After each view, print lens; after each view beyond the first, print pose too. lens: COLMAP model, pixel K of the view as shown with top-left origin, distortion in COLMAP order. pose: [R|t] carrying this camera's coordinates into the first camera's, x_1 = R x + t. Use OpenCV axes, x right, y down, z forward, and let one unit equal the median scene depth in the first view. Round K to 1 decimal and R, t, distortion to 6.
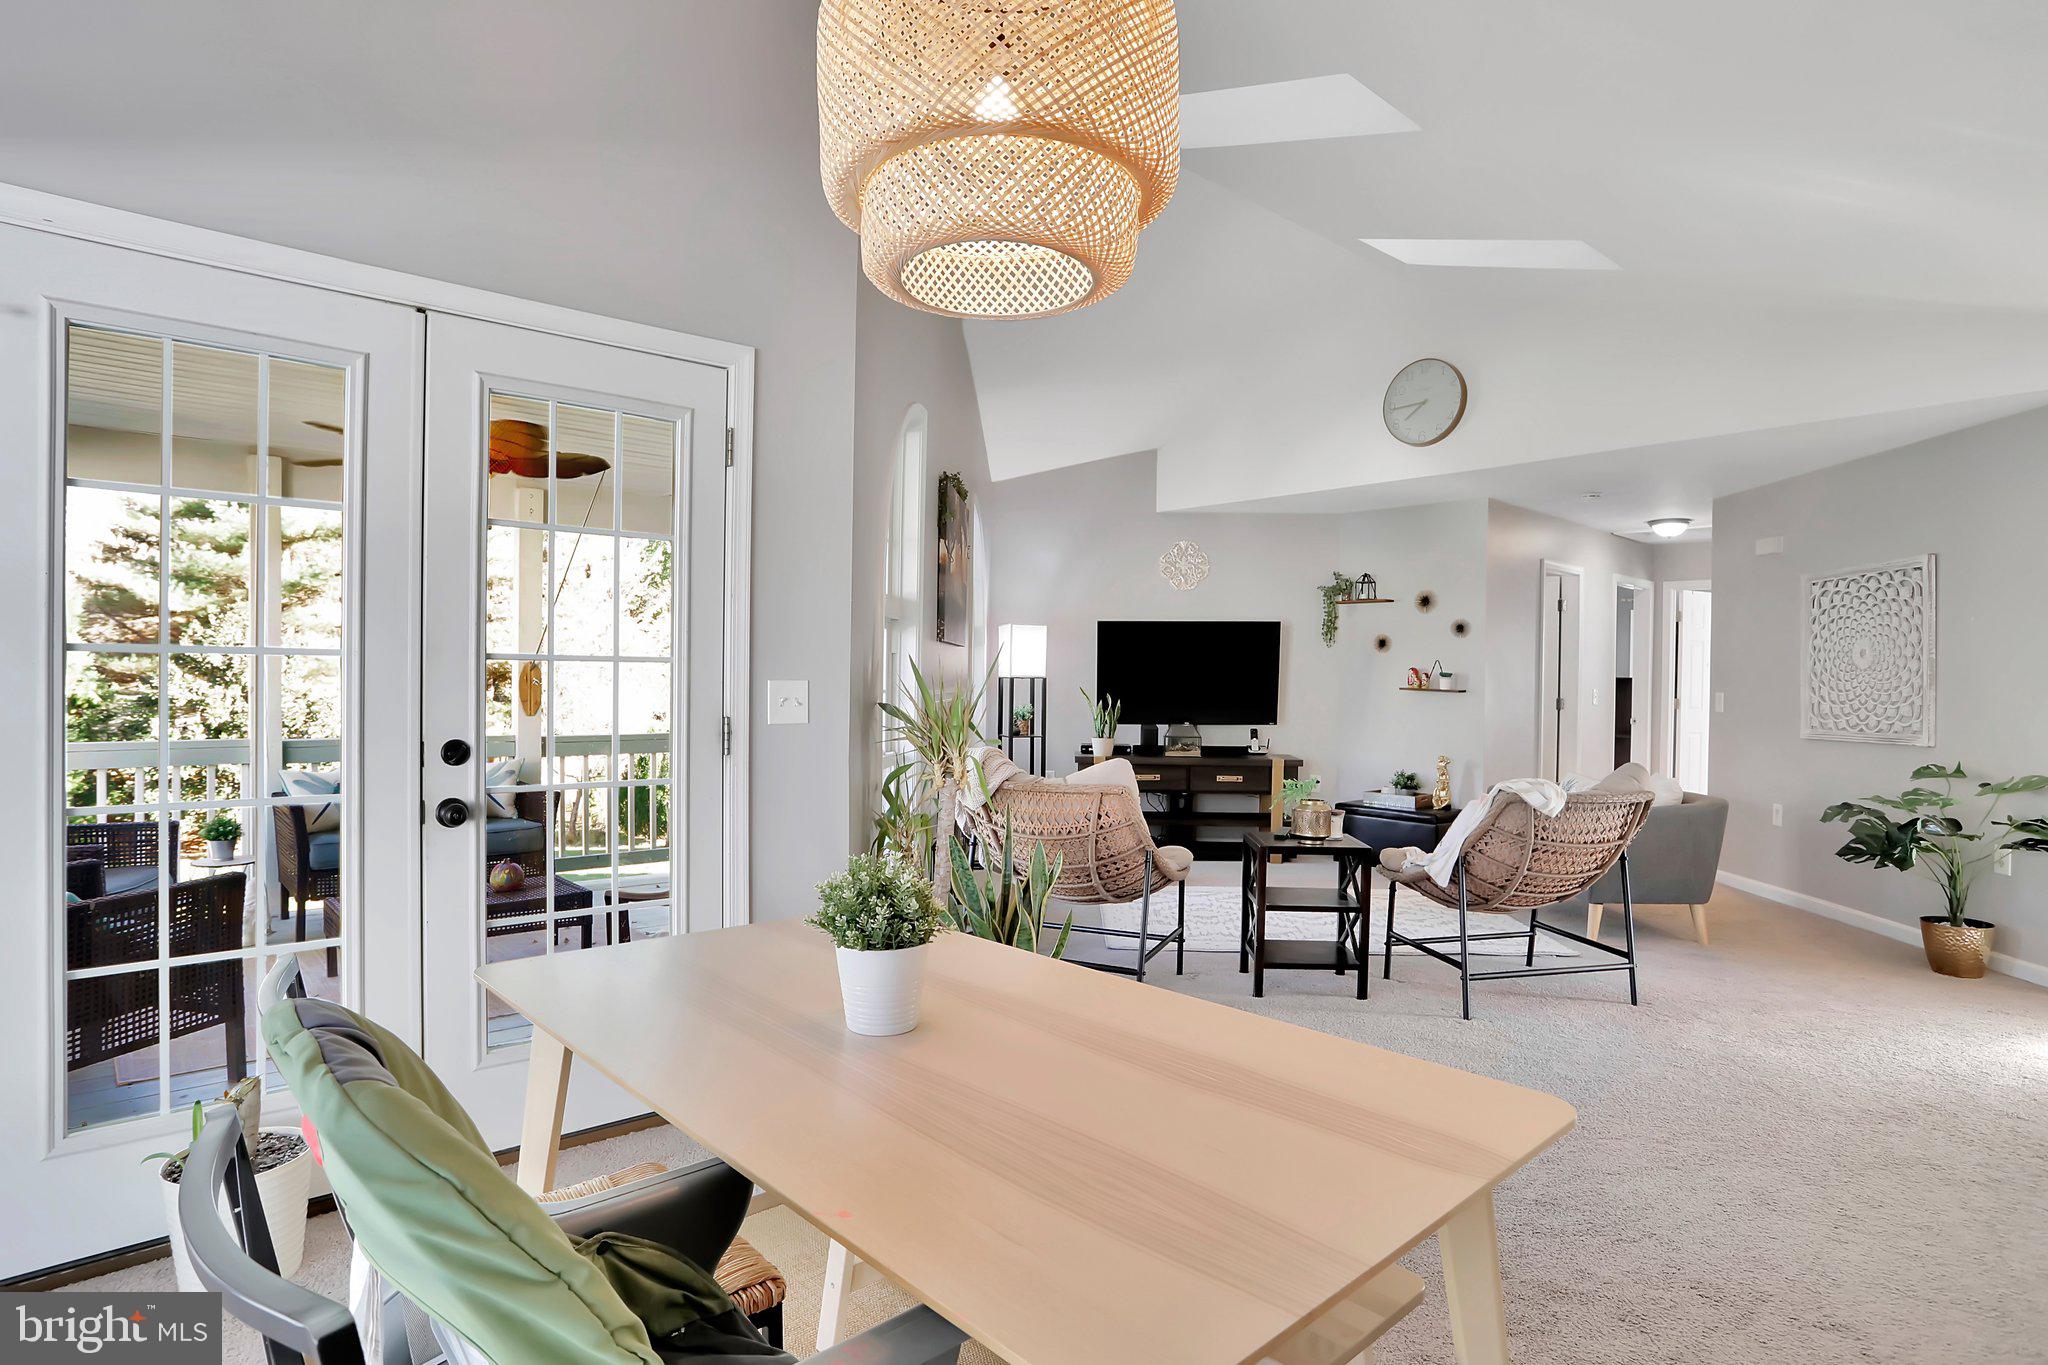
lens RADIAL K [[1082.2, 0, 1028.7], [0, 1082.2, 679.8], [0, 0, 1]] dist [-0.045133, 0.017349]
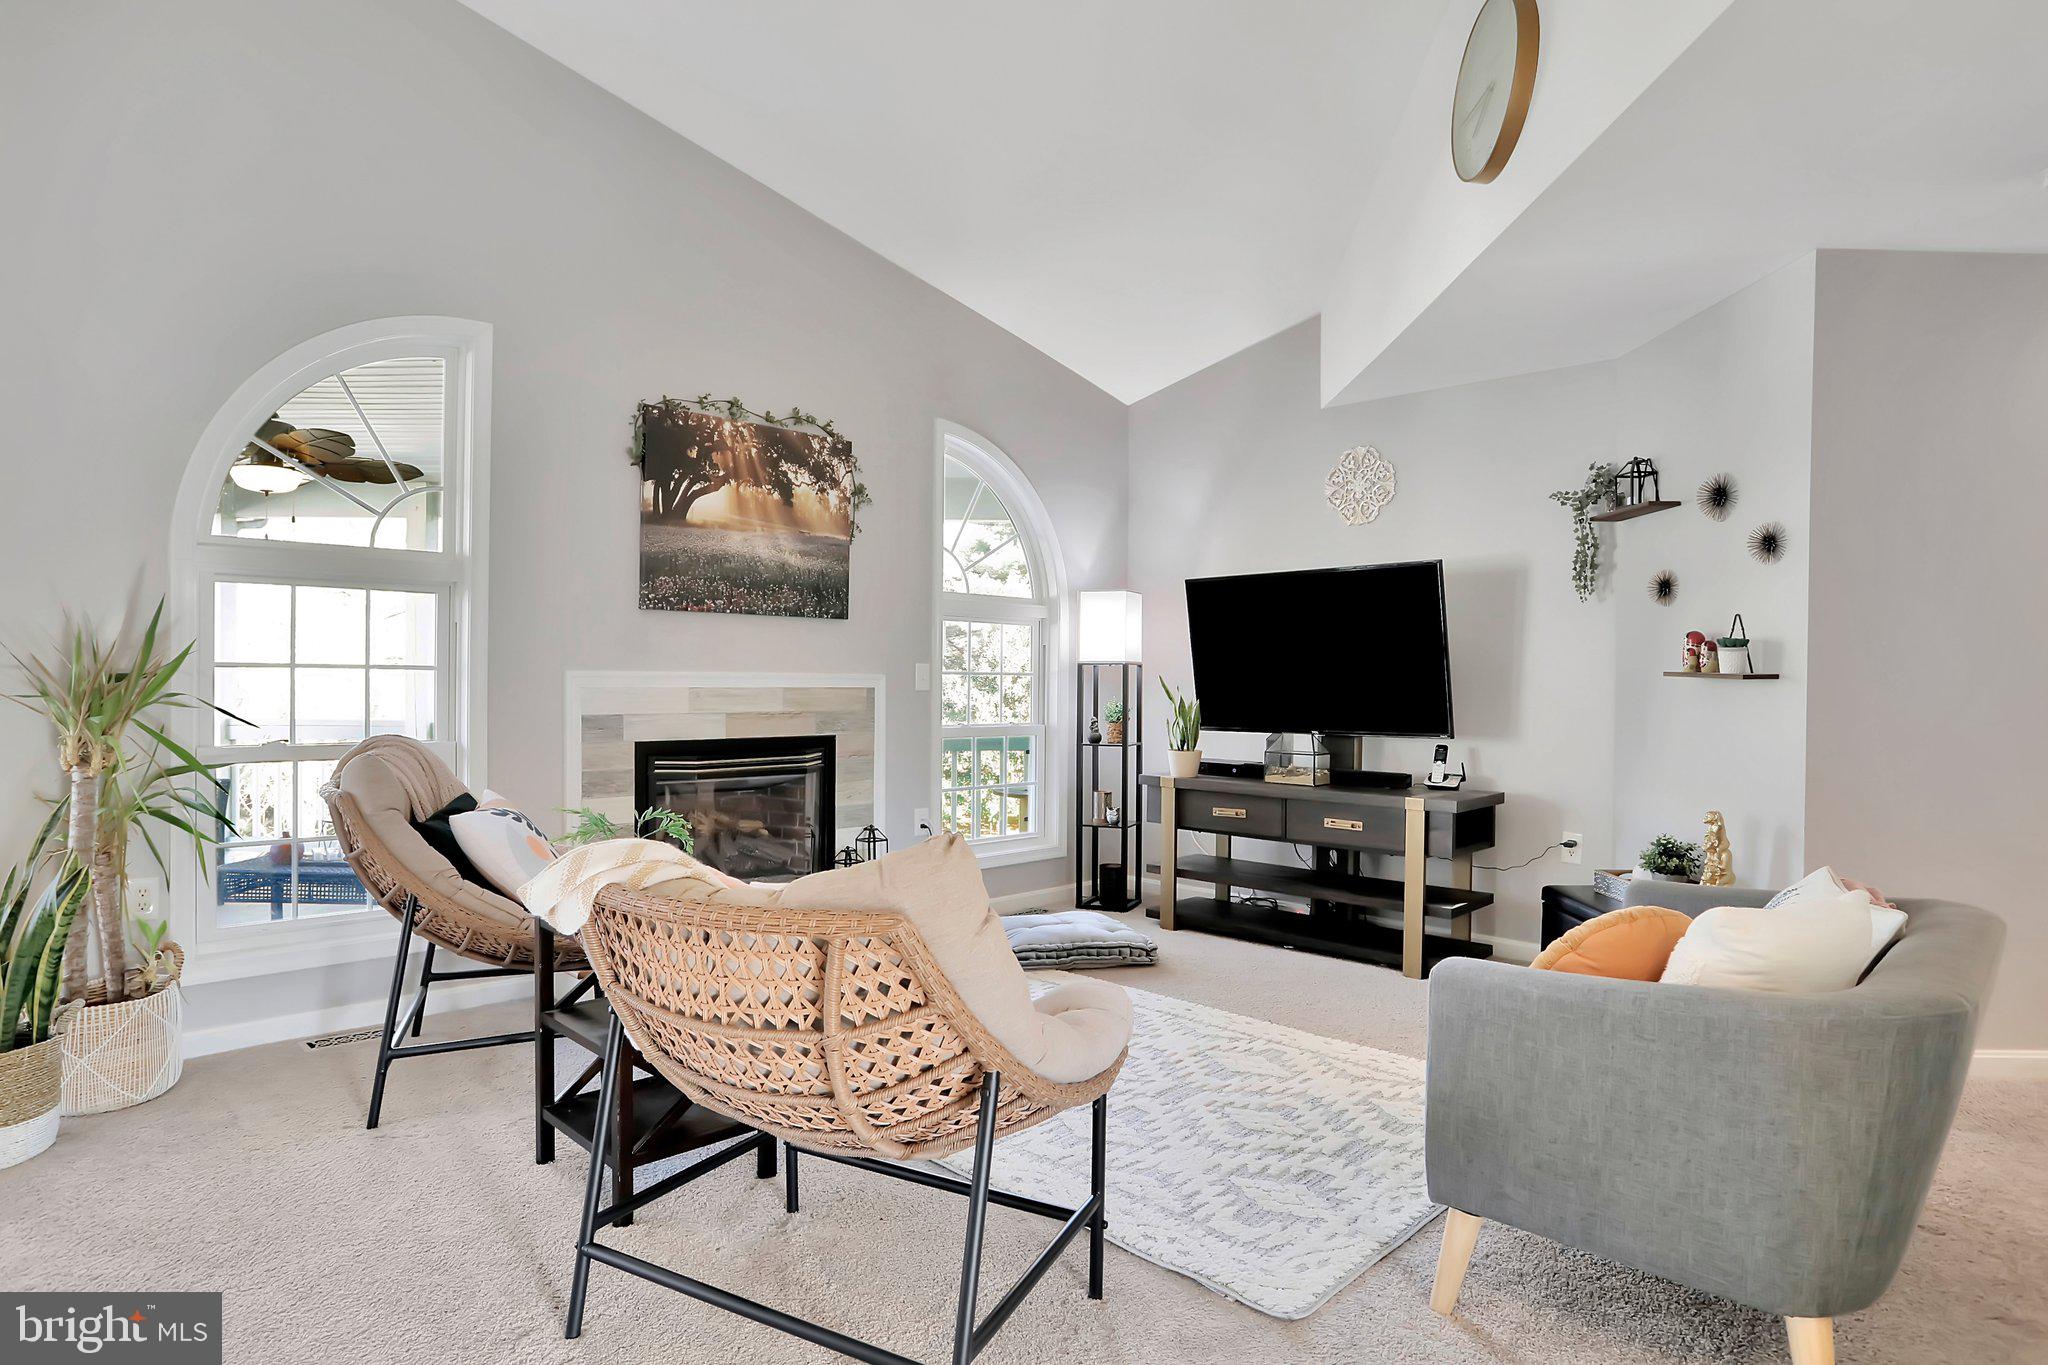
lens RADIAL K [[1143.6, 0, 1028.4], [0, 1143.6, 679.7], [0, 0, 1]] dist [-0.054866, 0.009681]
pose [[0.741266, -0.006194, -0.671183, 0.643902], [-0.001677, 0.999937, -0.011081, 0.023772], [0.671209, 0.009340, 0.741209, 0.542191]]
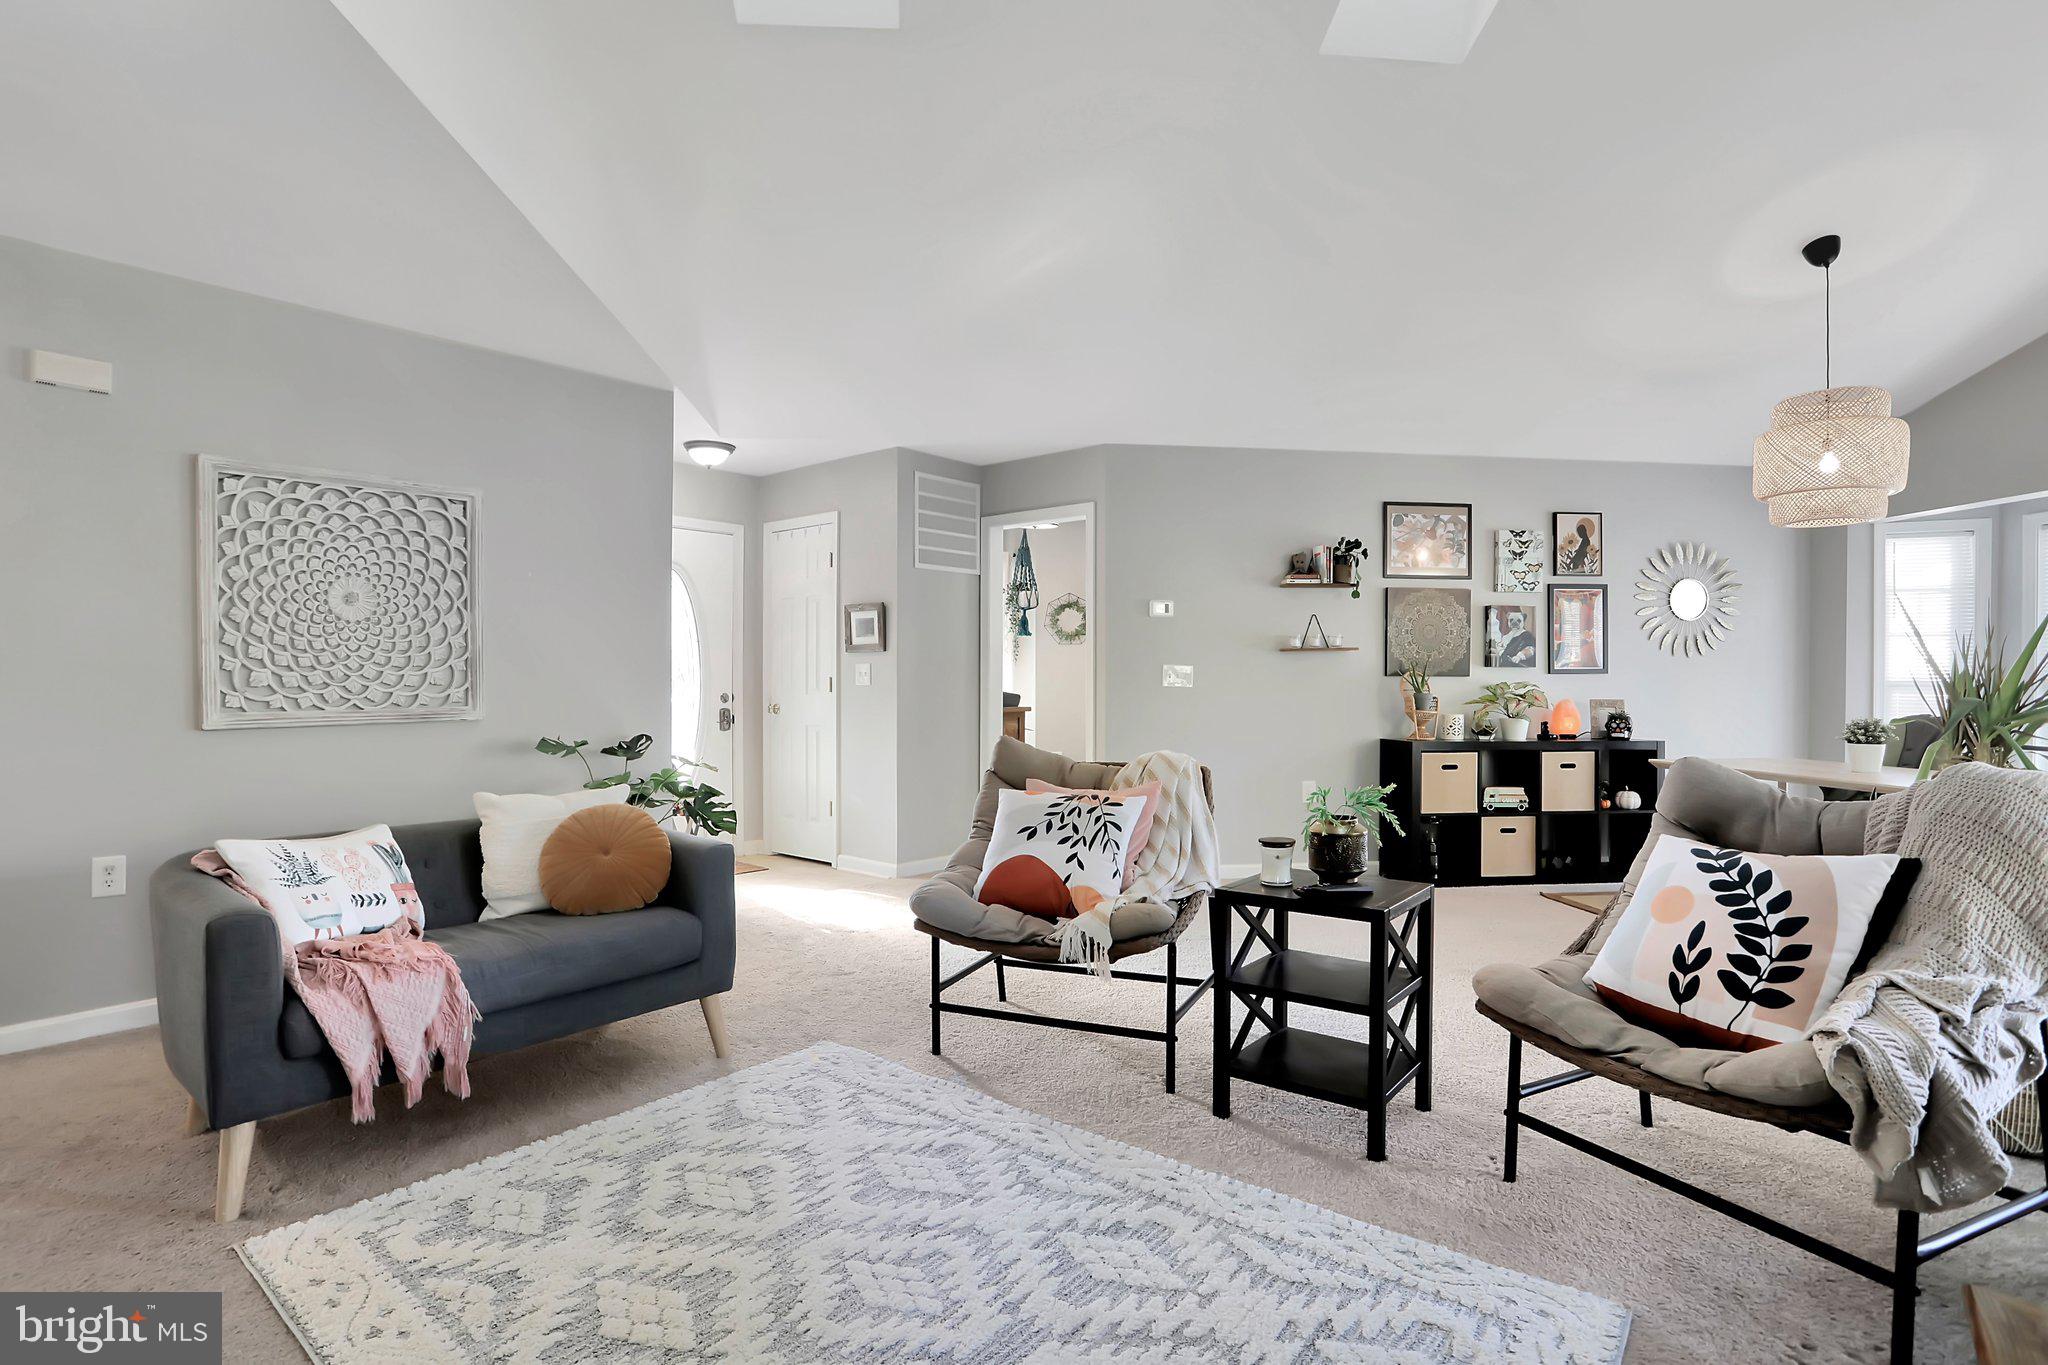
lens RADIAL K [[1015.3, 0, 1027.9], [0, 1015.3, 686.8], [0, 0, 1]] dist [-0.051273, 0.015438]
pose [[-0.809266, -0.019160, 0.587129, 0.031147], [-0.013227, 0.999809, 0.014395, 0.018675], [-0.587293, 0.003884, -0.809365, 1.270990]]
